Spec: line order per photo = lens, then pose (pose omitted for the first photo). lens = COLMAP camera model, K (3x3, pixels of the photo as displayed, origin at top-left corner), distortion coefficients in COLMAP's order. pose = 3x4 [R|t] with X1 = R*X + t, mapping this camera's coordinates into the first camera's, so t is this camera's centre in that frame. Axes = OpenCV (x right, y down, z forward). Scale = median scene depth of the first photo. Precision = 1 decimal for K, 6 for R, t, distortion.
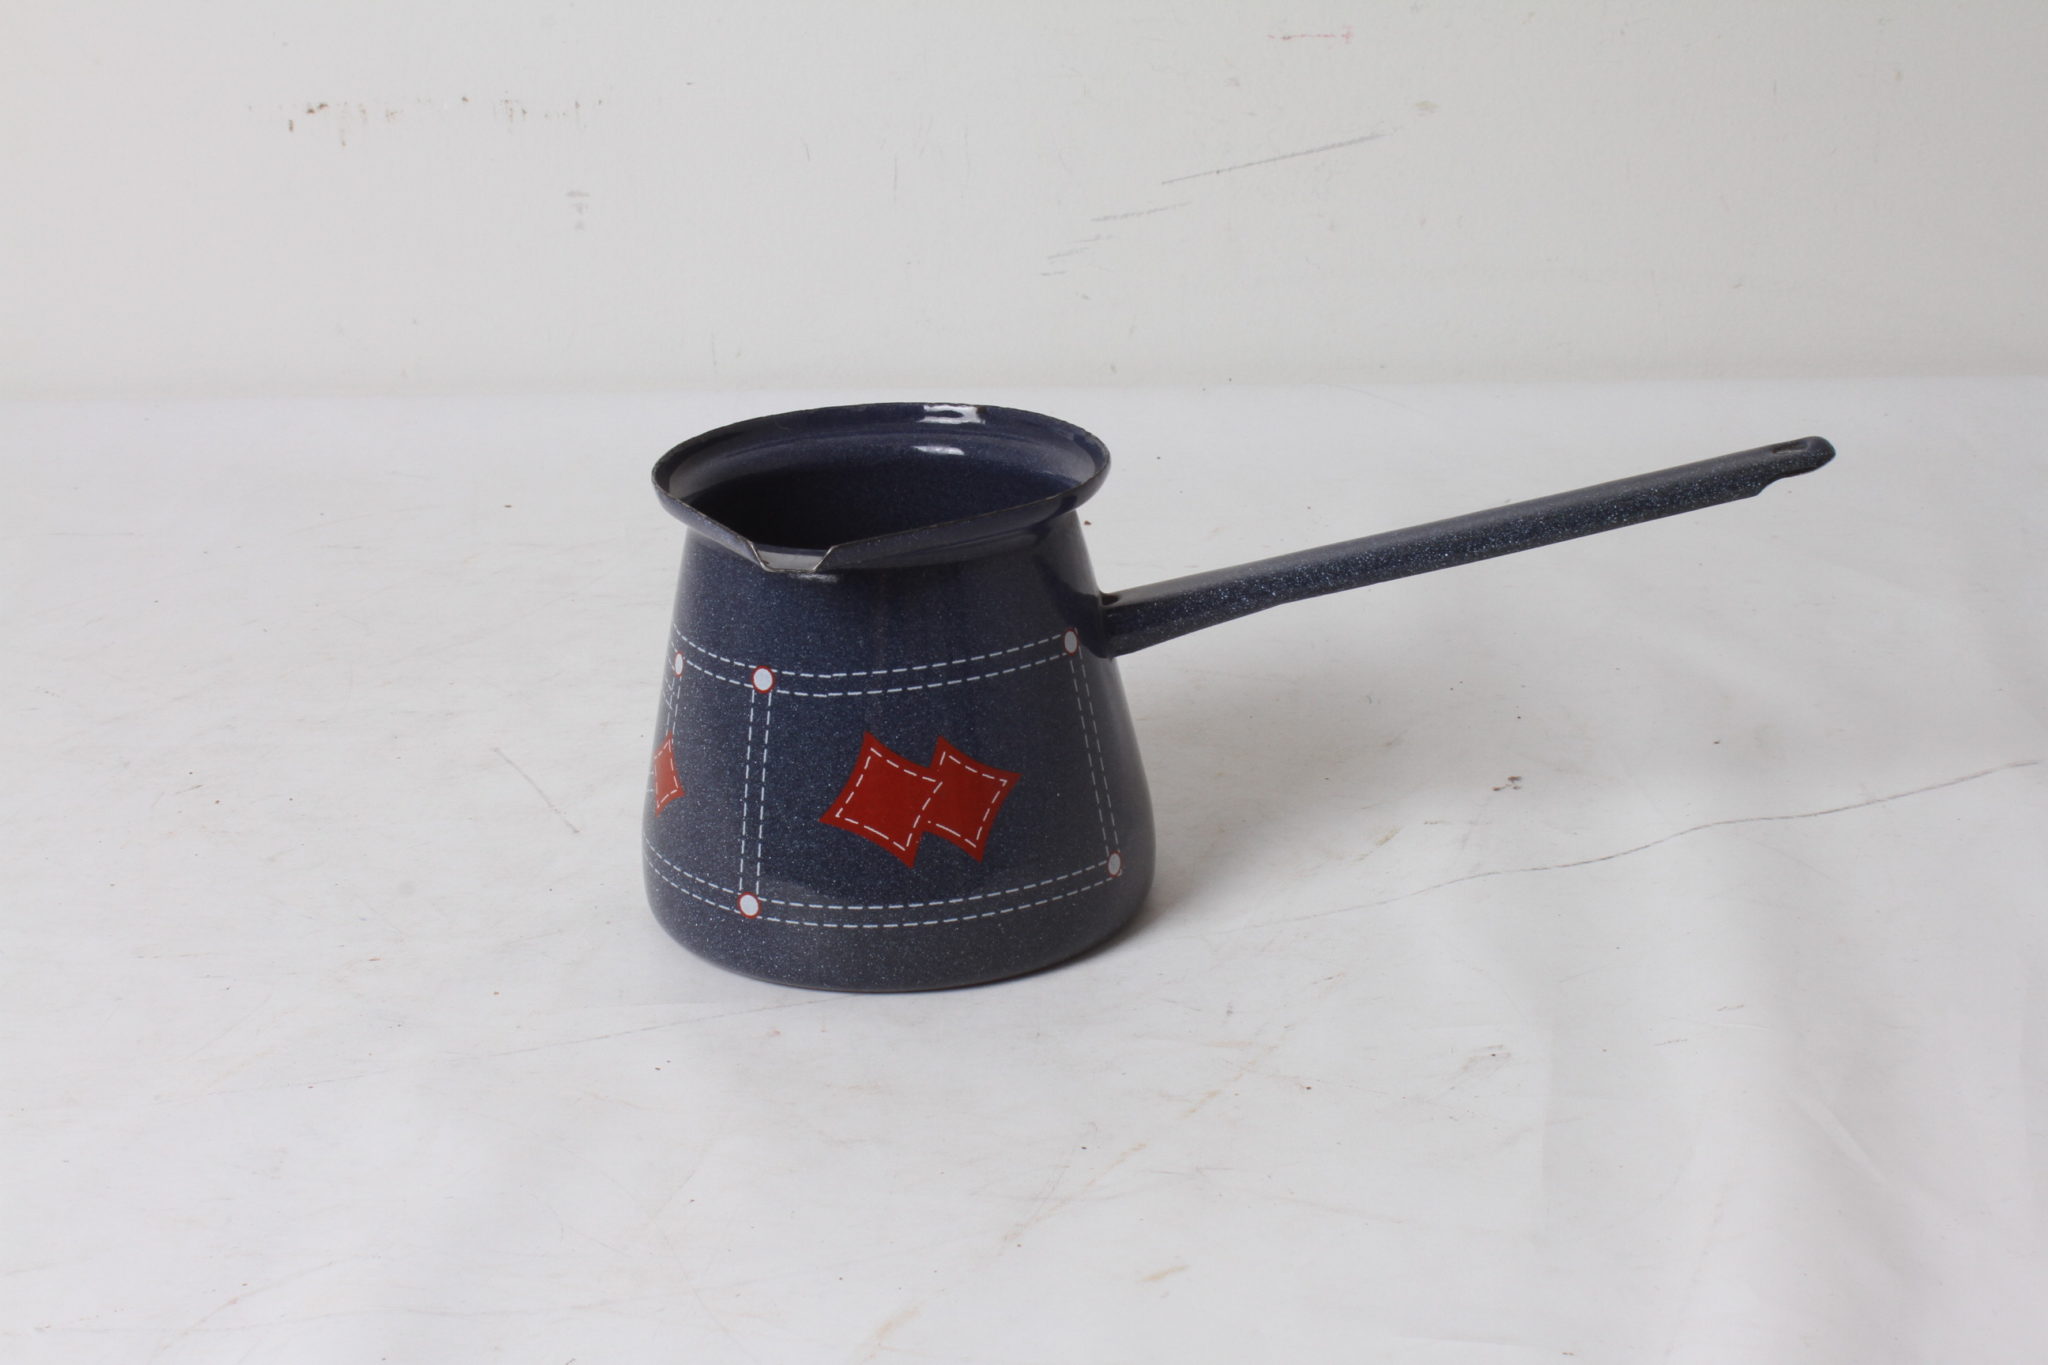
lens RADIAL K [[3877.4, 0, 1032.2], [0, 3877.4, 724.7], [0, 0, 1]] dist [-0.056805, 0.219283]
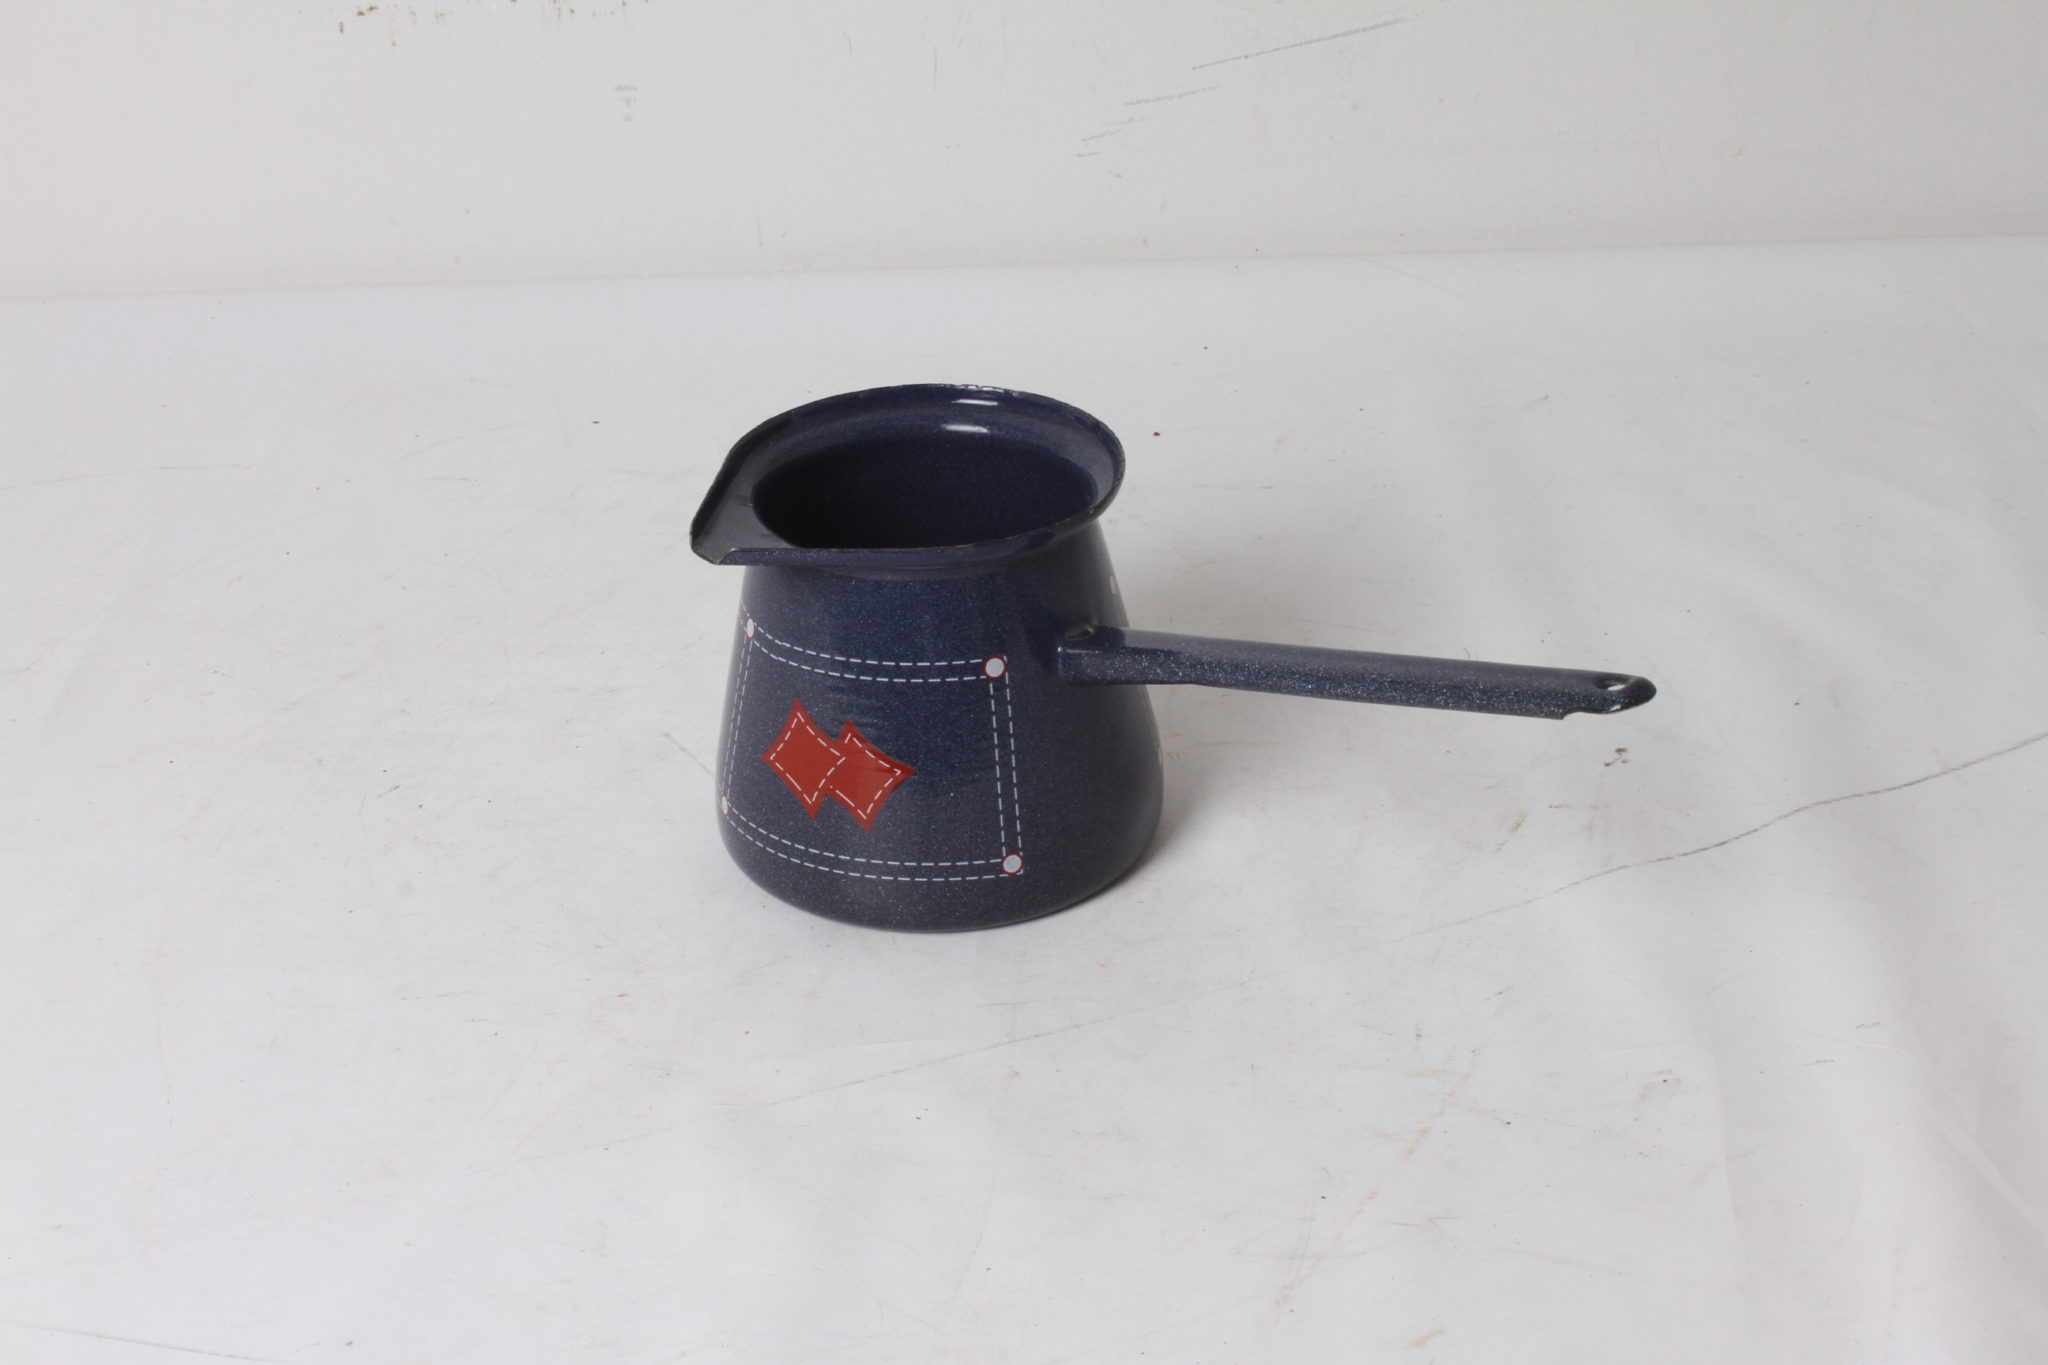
lens RADIAL K [[3956.3, 0, 1024.0], [0, 3956.3, 682.5], [0, 0, 1]] dist [-0.047241, 0.281342]
pose [[0.997187, -0.035624, 0.065950, -0.126436], [0.026637, 0.990832, 0.132446, -0.170383], [-0.070064, -0.130317, 0.988994, -0.099845]]
